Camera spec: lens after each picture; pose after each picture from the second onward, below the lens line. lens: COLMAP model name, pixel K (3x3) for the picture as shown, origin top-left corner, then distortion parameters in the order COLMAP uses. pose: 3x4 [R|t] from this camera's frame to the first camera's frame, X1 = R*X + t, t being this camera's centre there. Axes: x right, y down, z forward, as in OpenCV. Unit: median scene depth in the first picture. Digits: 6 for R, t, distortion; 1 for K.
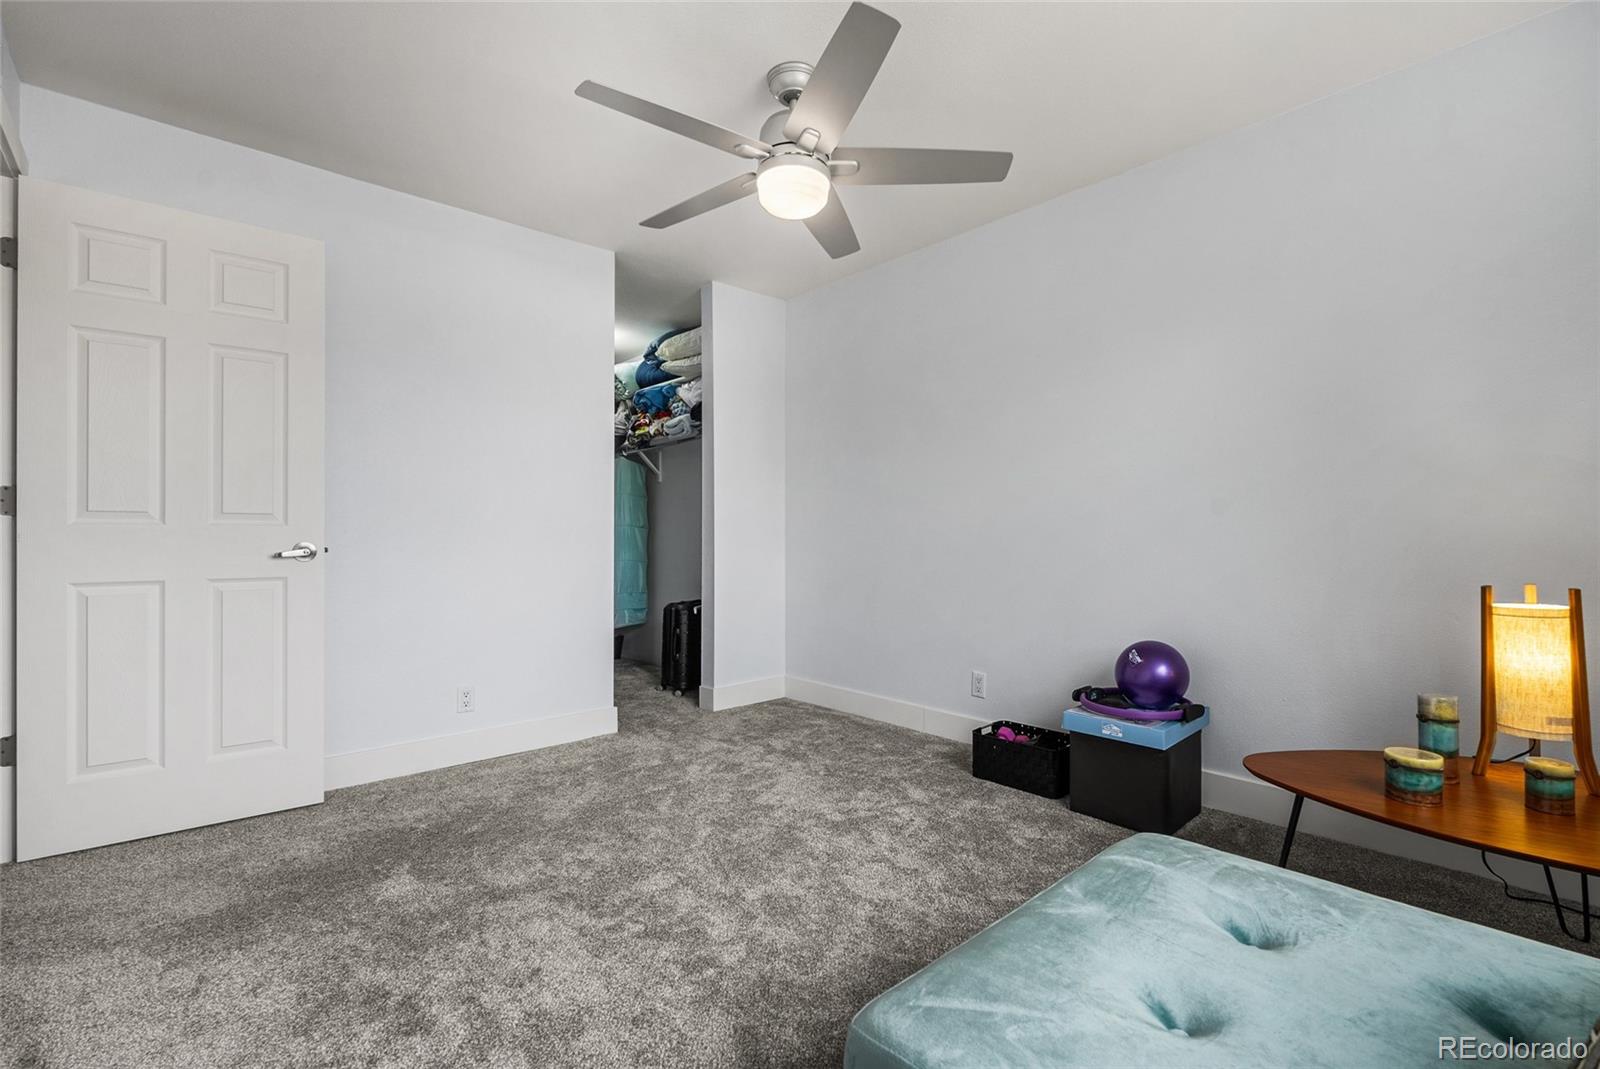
lens RADIAL K [[713.3, 0, 803.8], [0, 713.3, 532.5], [0, 0, 1]] dist [-0.008091, 0.001506]
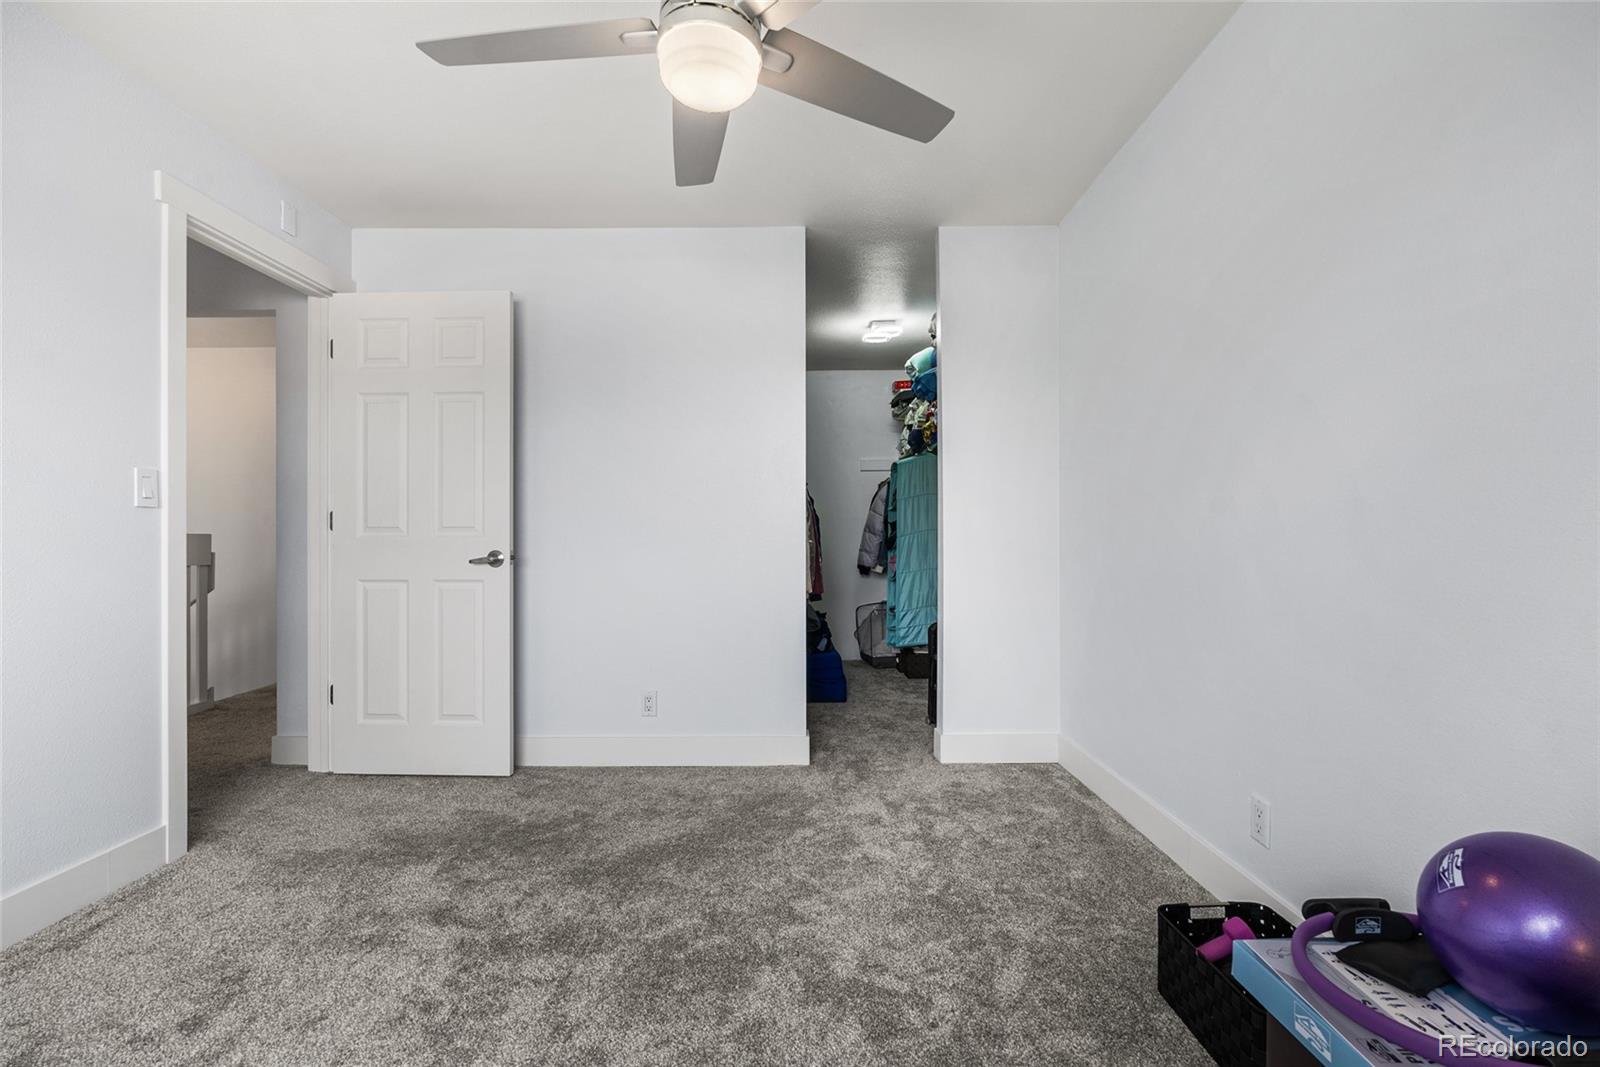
lens RADIAL K [[713.3, 0, 802.2], [0, 713.3, 536.1], [0, 0, 1]] dist [-0.008091, 0.001506]
pose [[0.743089, -0.000314, -0.669193, 0.440784], [0.004508, 0.999980, 0.004538, -0.013273], [0.669178, -0.006389, 0.743075, 0.448949]]
